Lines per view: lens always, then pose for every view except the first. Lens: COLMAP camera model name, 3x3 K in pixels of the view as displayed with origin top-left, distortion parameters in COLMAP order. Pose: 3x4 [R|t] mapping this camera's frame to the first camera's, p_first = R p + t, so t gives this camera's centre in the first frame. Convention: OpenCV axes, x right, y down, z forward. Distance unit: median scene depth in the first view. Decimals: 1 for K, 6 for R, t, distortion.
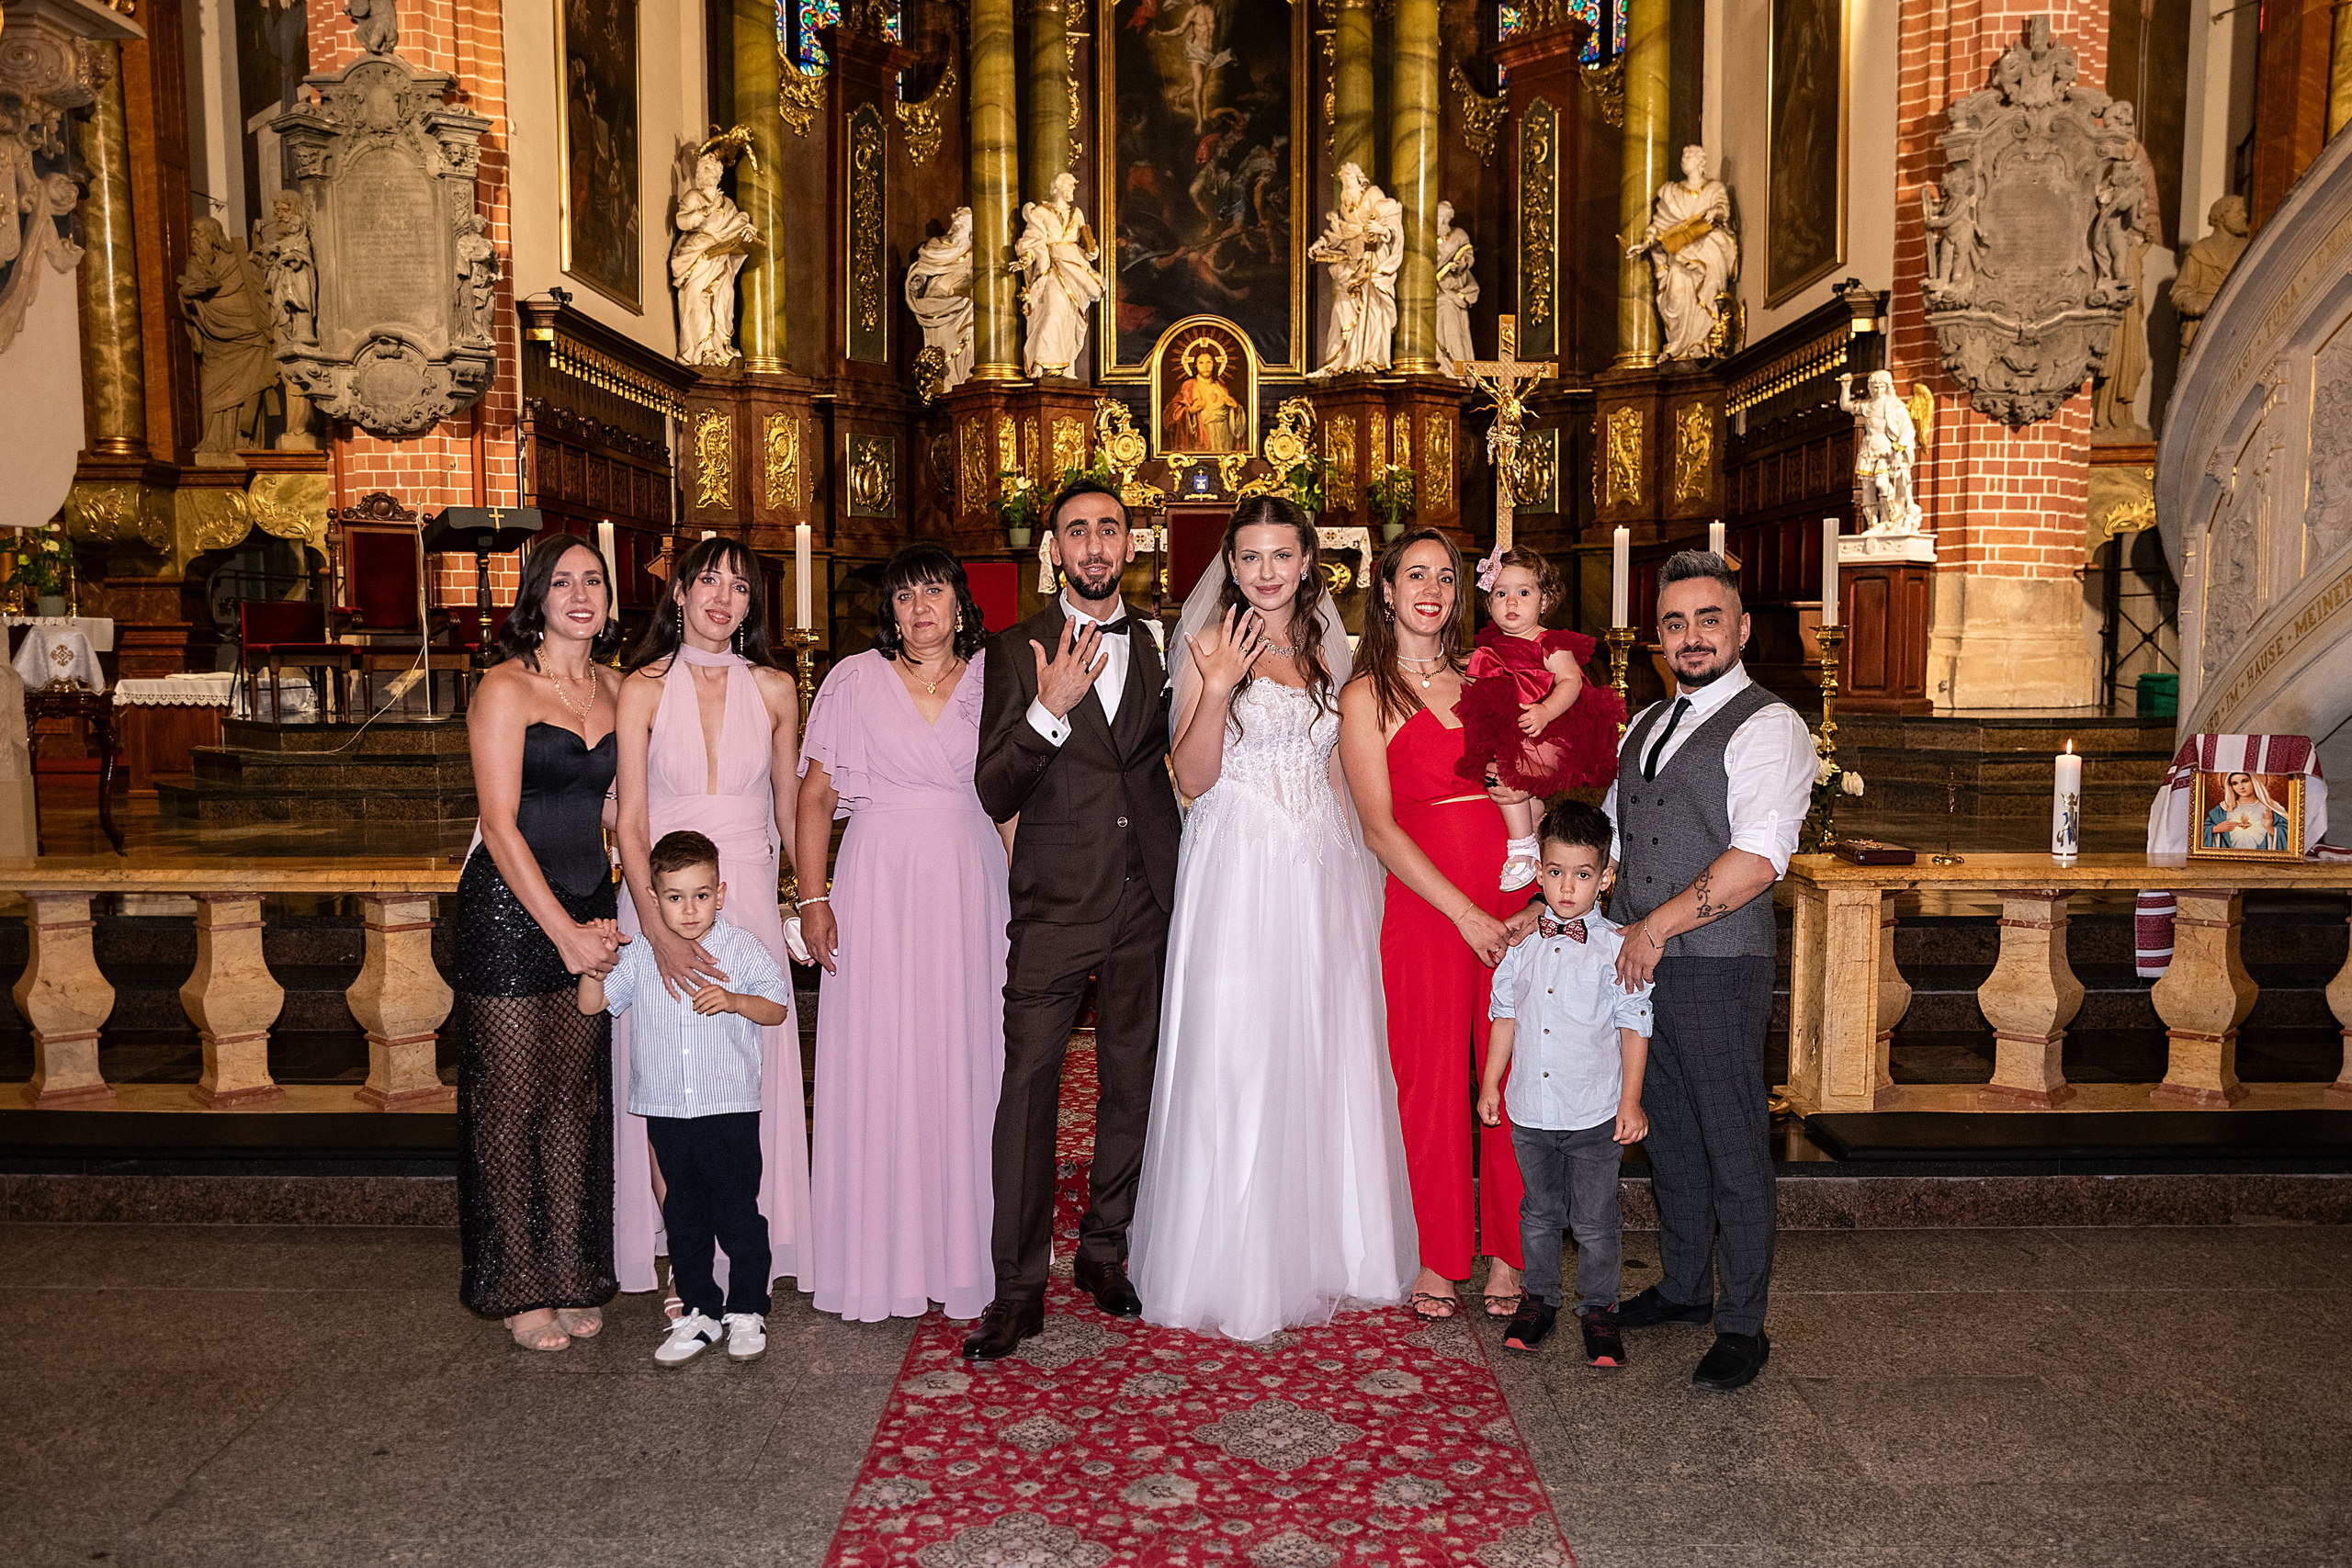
lens RADIAL K [[1809.4, 0, 1181.8], [0, 1809.4, 812.4], [0, 0, 1]] dist [-0.034885, 0.054851]
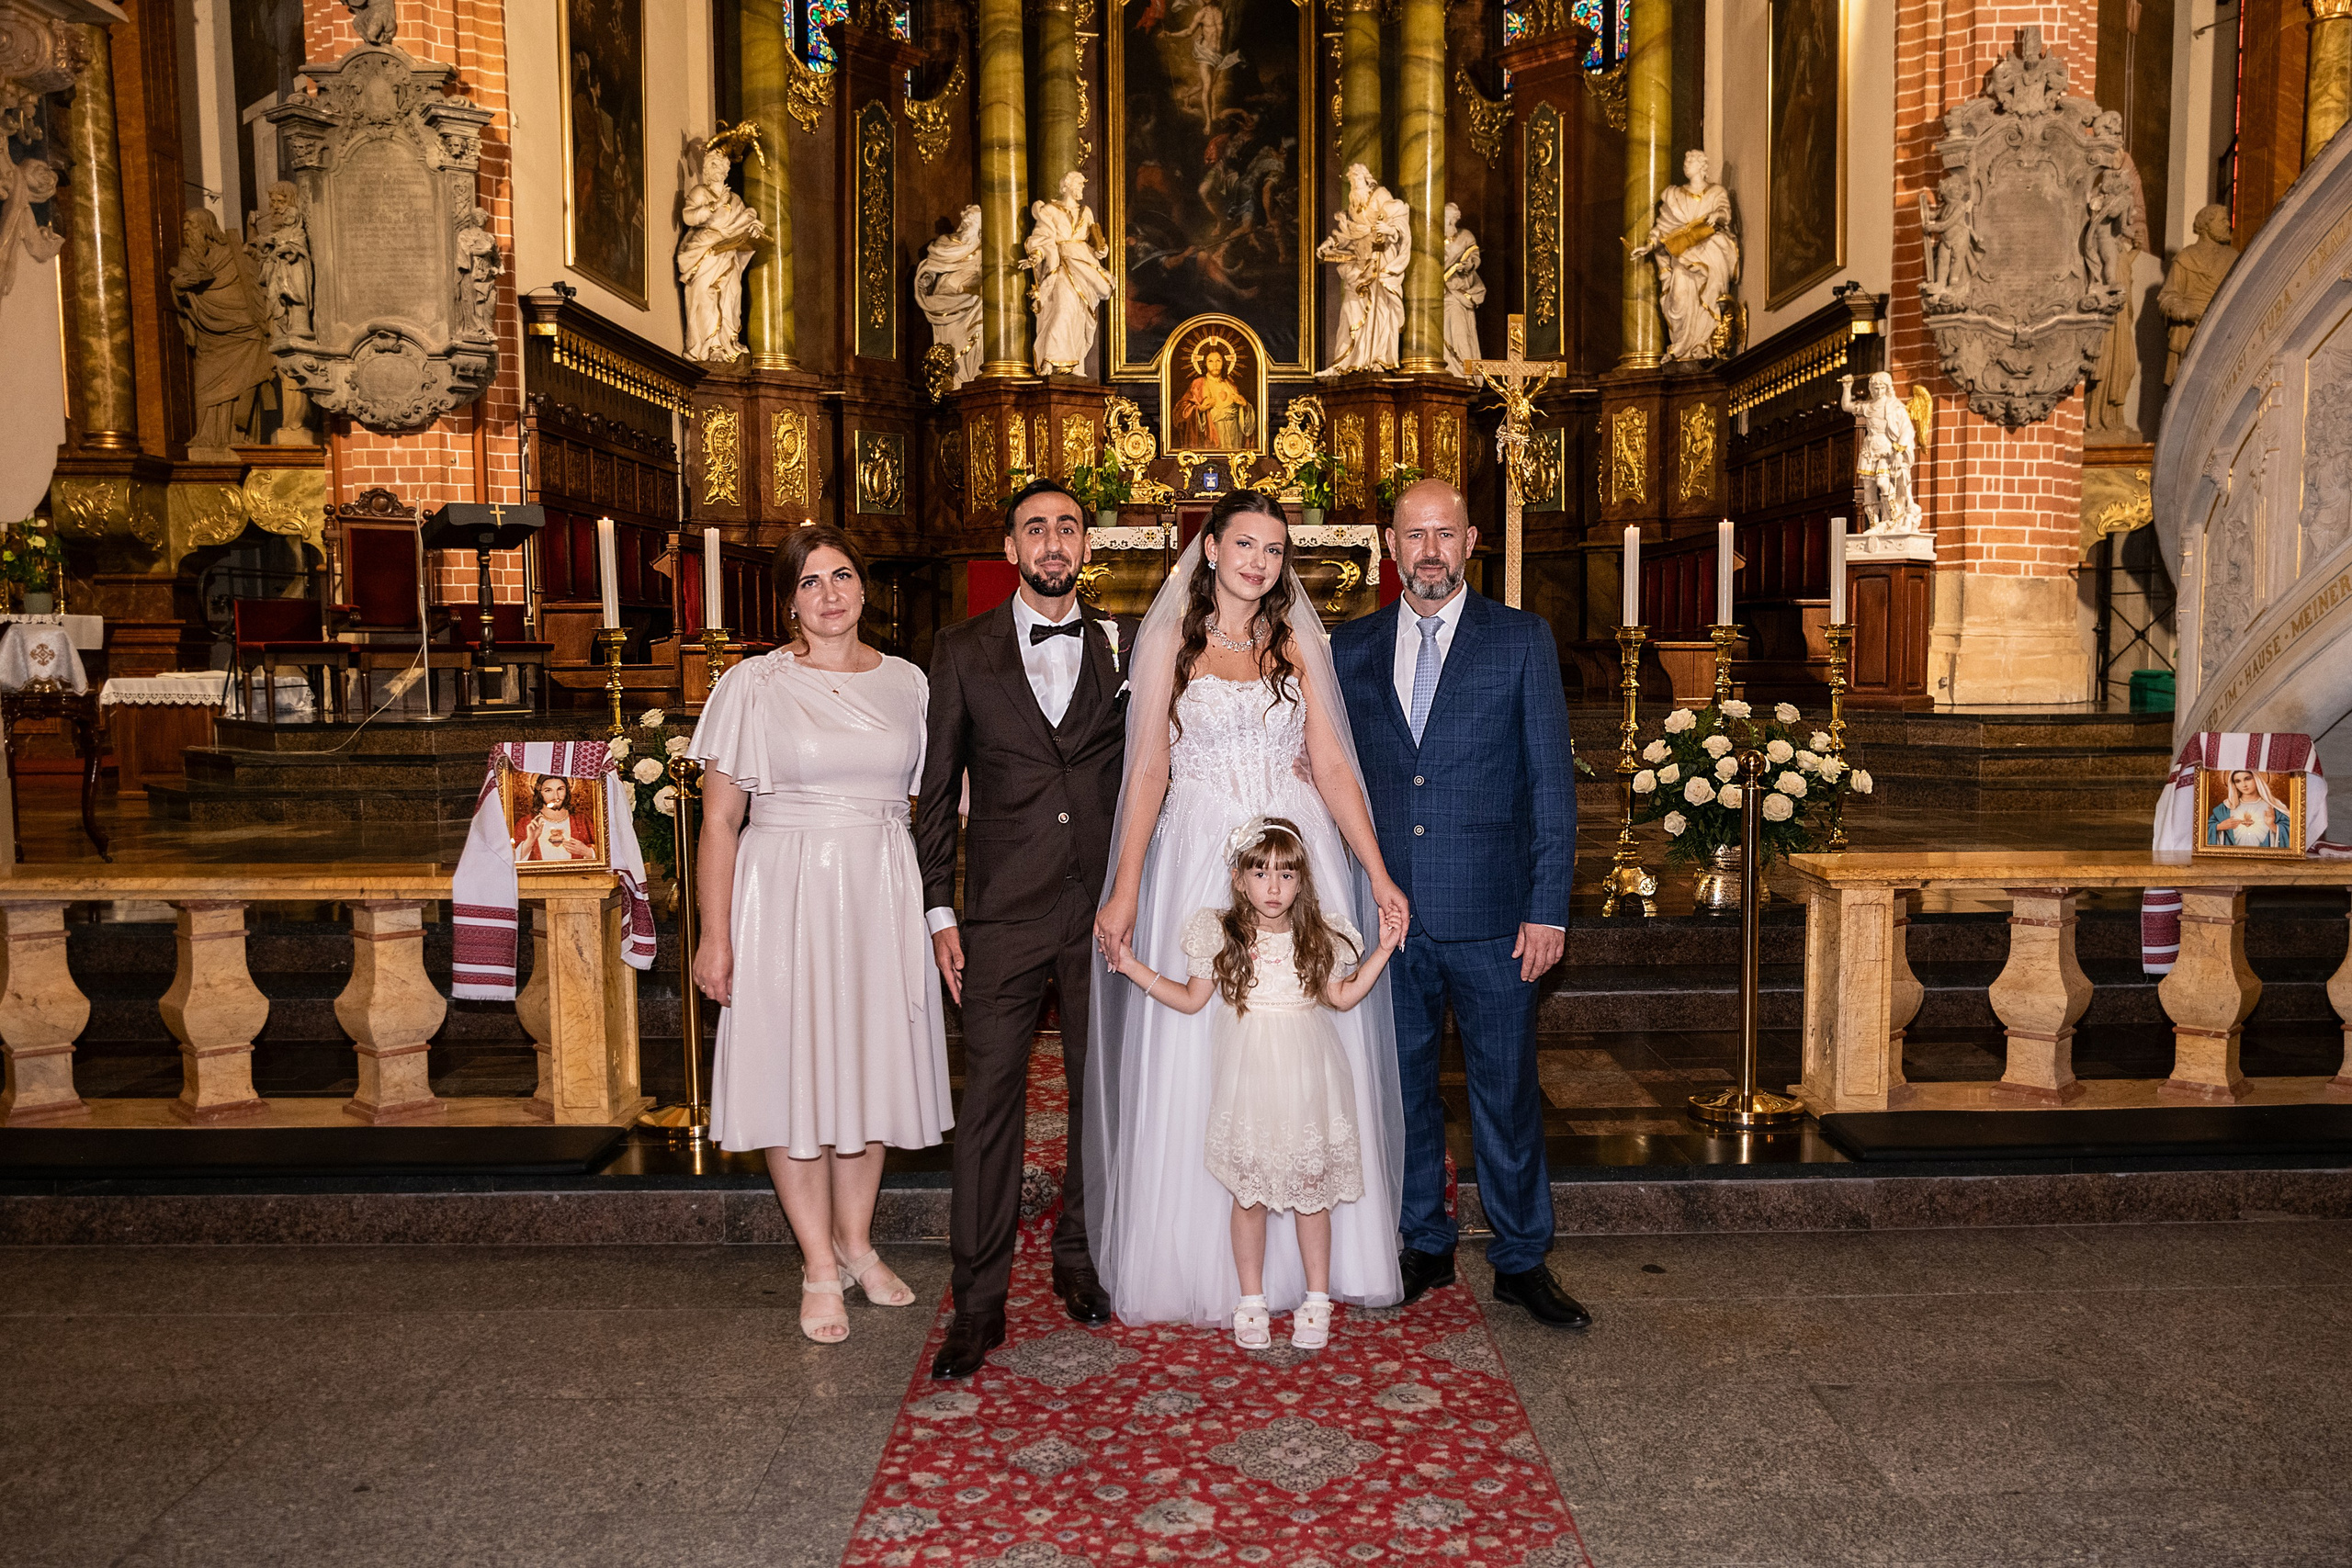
lens RADIAL K [[1786.9, 0, 1256.6], [0, 1786.9, 794.6], [0, 0, 1]] dist [-0.039087, 0.055047]
pose [[0.999344, -0.003476, 0.036045, -0.000398], [0.003696, 0.999975, -0.006039, -0.001910], [-0.036023, 0.006168, 0.999332, 0.010124]]
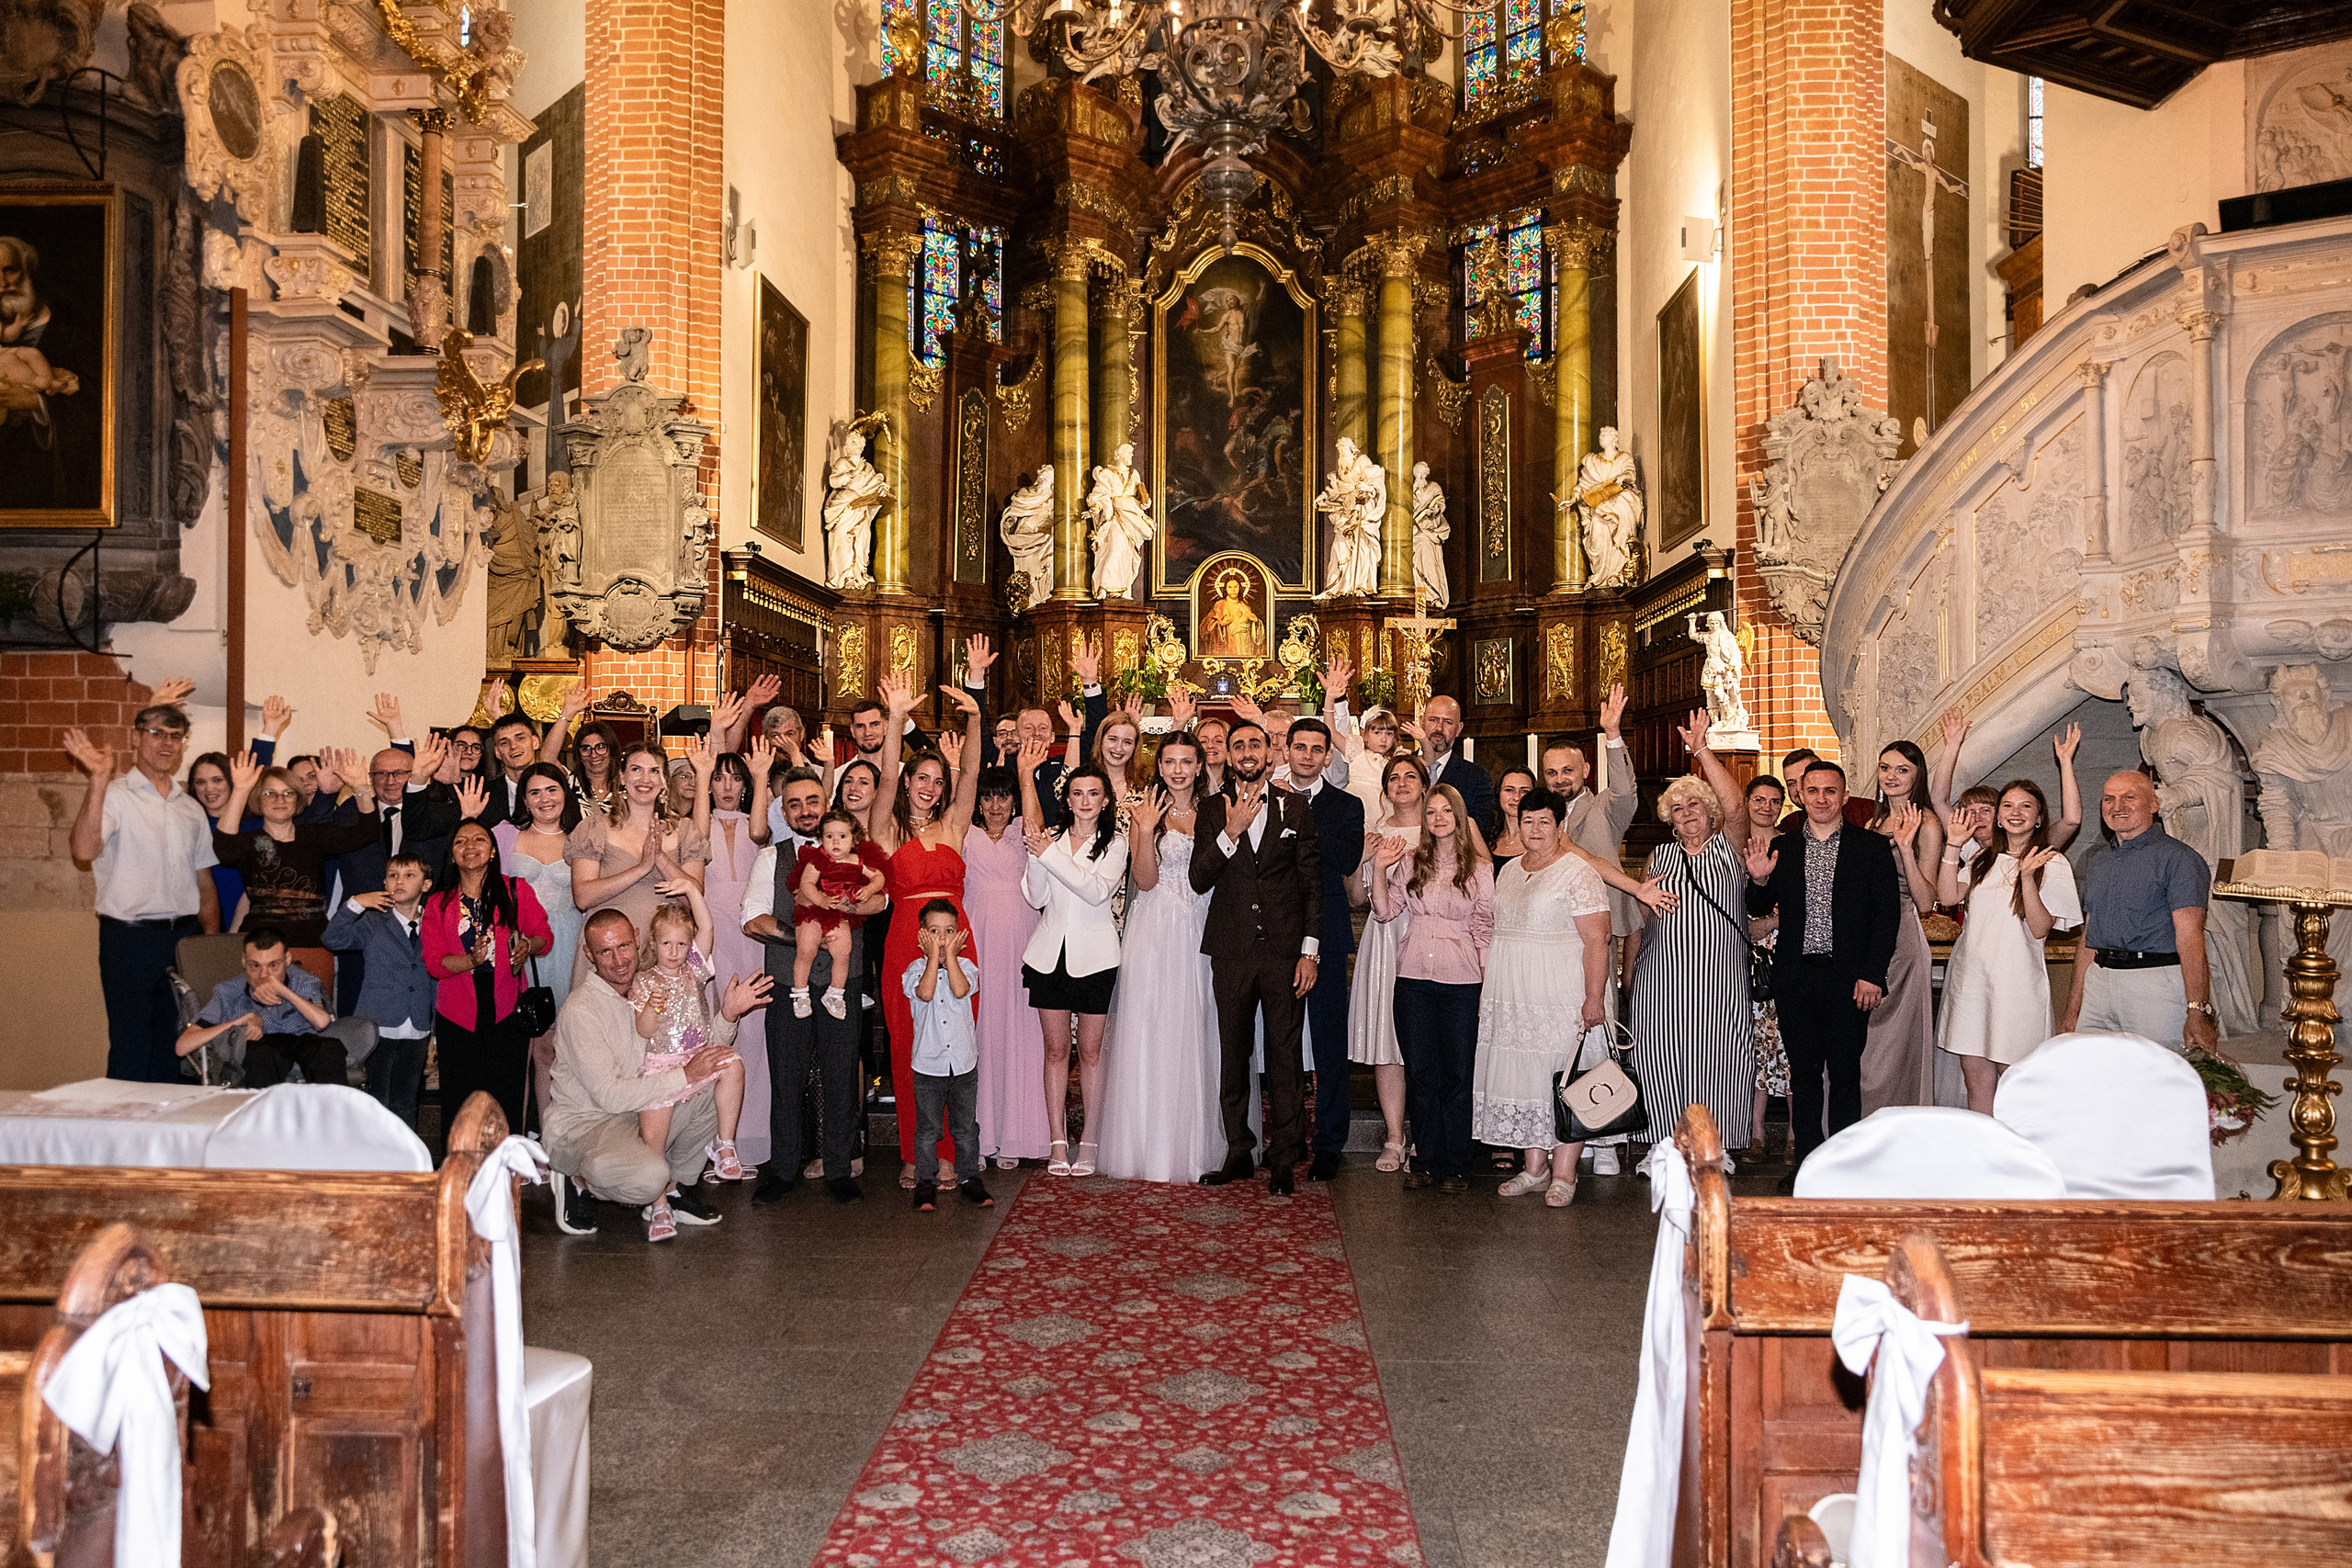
lens RADIAL K [[1826.8, 0, 1176.0], [0, 1826.8, 784.0], [0, 0, 1]] dist [-0.040925, 0.001057]
pose [[0.999229, 0.007093, -0.038605, 0.025156], [-0.010964, 0.994825, -0.101007, 0.023007], [0.037689, 0.101353, 0.994136, -0.295296]]
